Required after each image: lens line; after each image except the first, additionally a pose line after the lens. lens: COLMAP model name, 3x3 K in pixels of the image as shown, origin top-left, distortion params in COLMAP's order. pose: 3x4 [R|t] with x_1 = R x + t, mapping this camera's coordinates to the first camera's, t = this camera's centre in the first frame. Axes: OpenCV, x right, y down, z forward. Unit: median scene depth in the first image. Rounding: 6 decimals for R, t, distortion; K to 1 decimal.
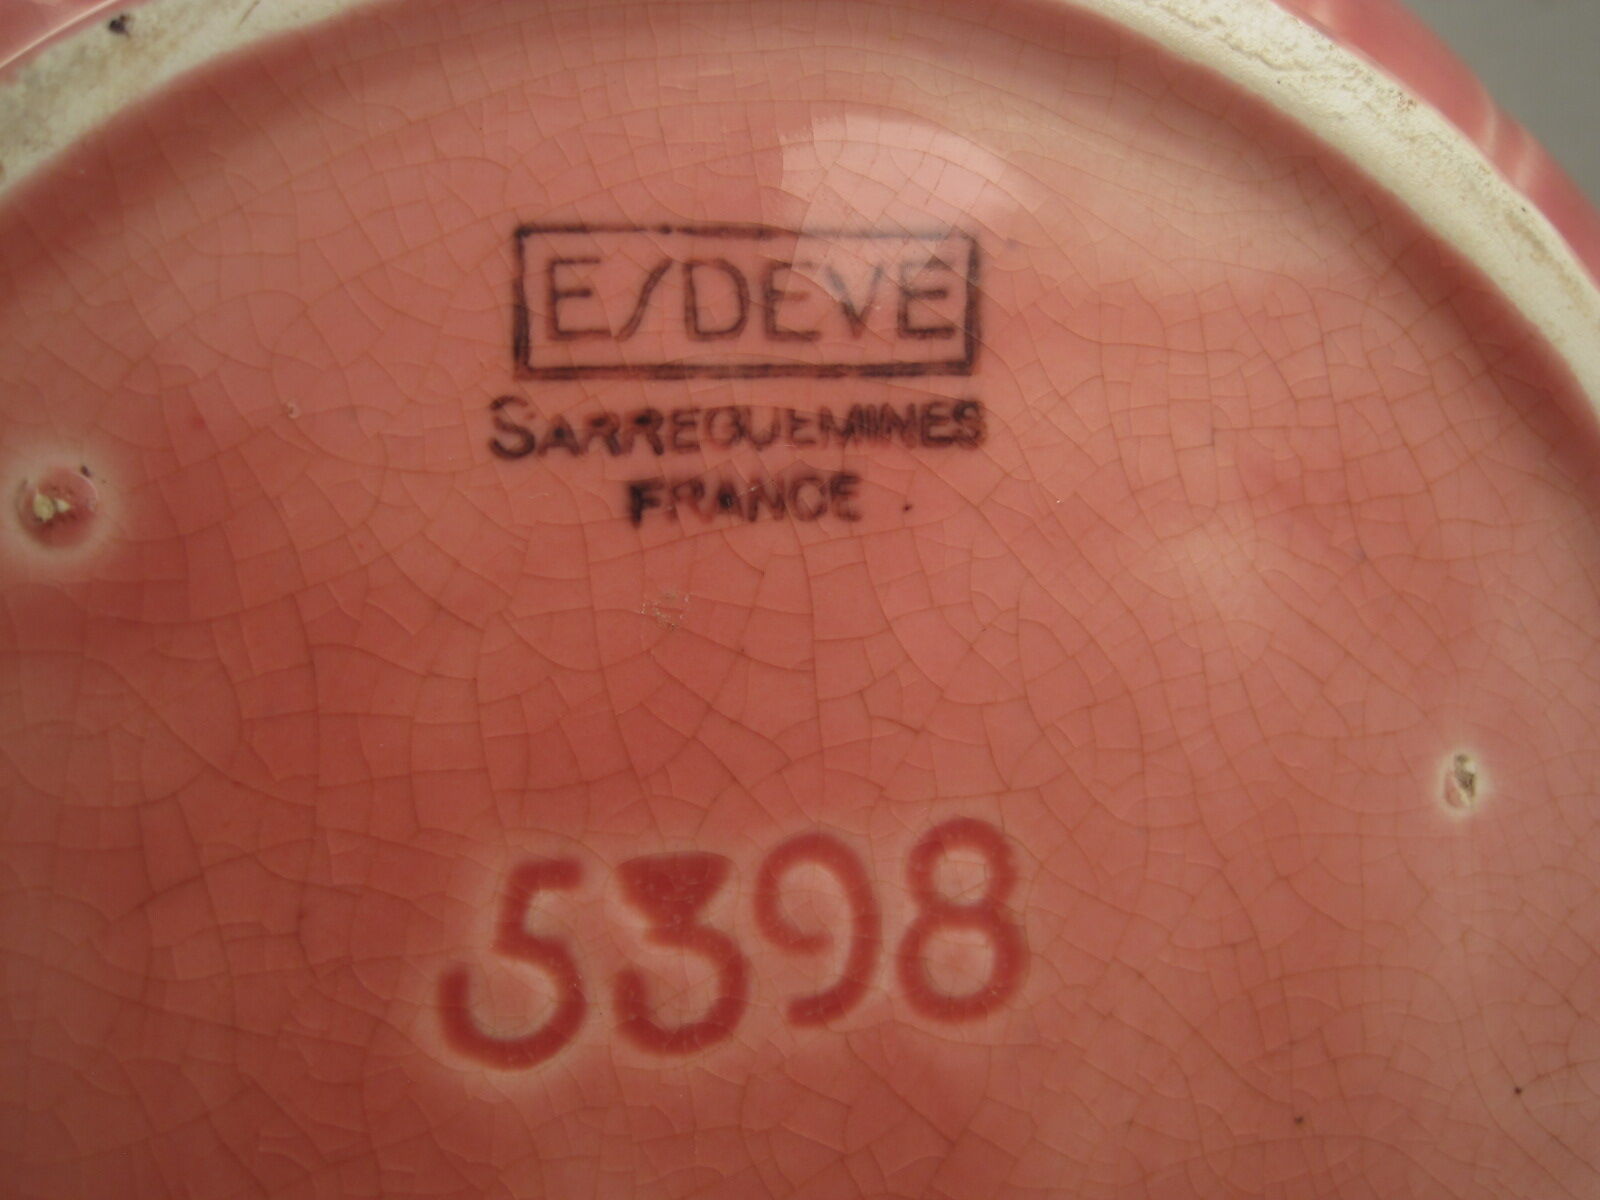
lens RADIAL K [[1700.7, 0, 800.0], [0, 1700.7, 600.0], [0, 0, 1]] dist [-0.162324, 0.054374]
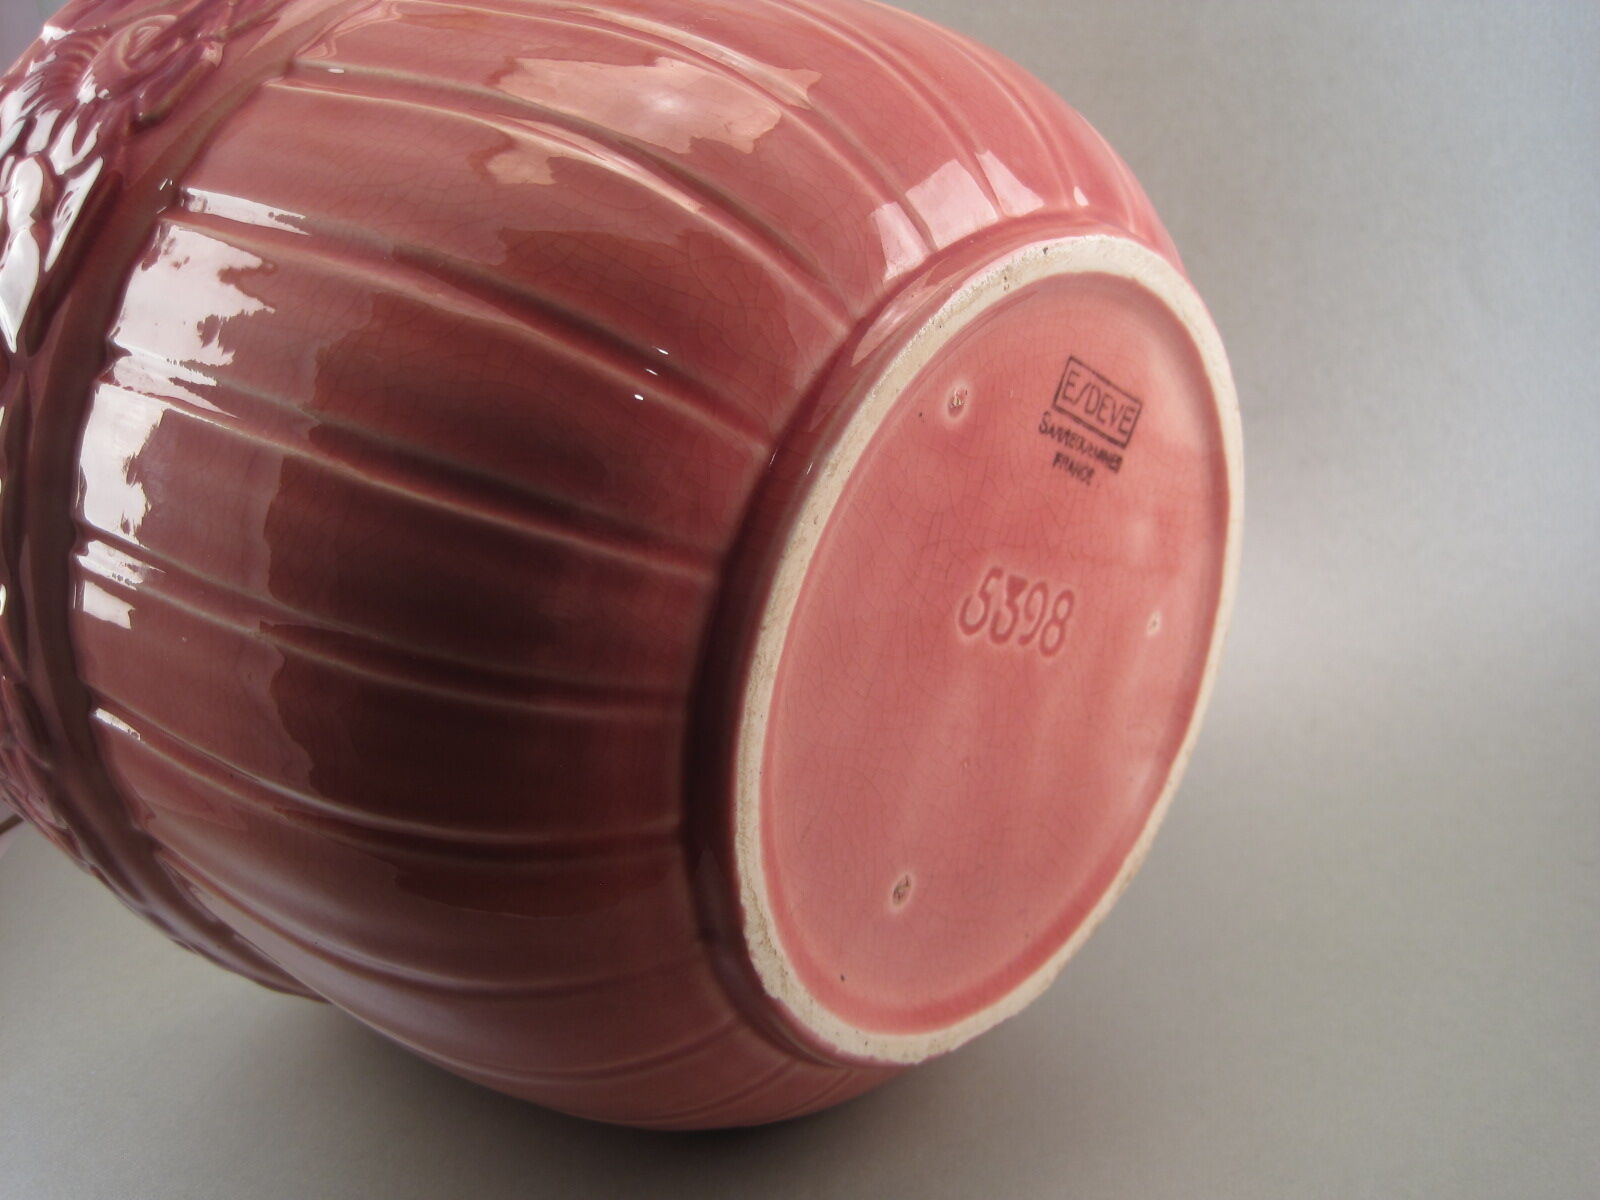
lens RADIAL K [[1700.7, 0, 800.0], [0, 1700.7, 600.0], [0, 0, 1]] dist [-0.162324, 0.054374]
pose [[0.704908, 0.265773, 0.657624, -2.205327], [-0.367647, 0.929785, 0.018318, 0.268698], [-0.606580, -0.254686, 0.753124, -0.946270]]
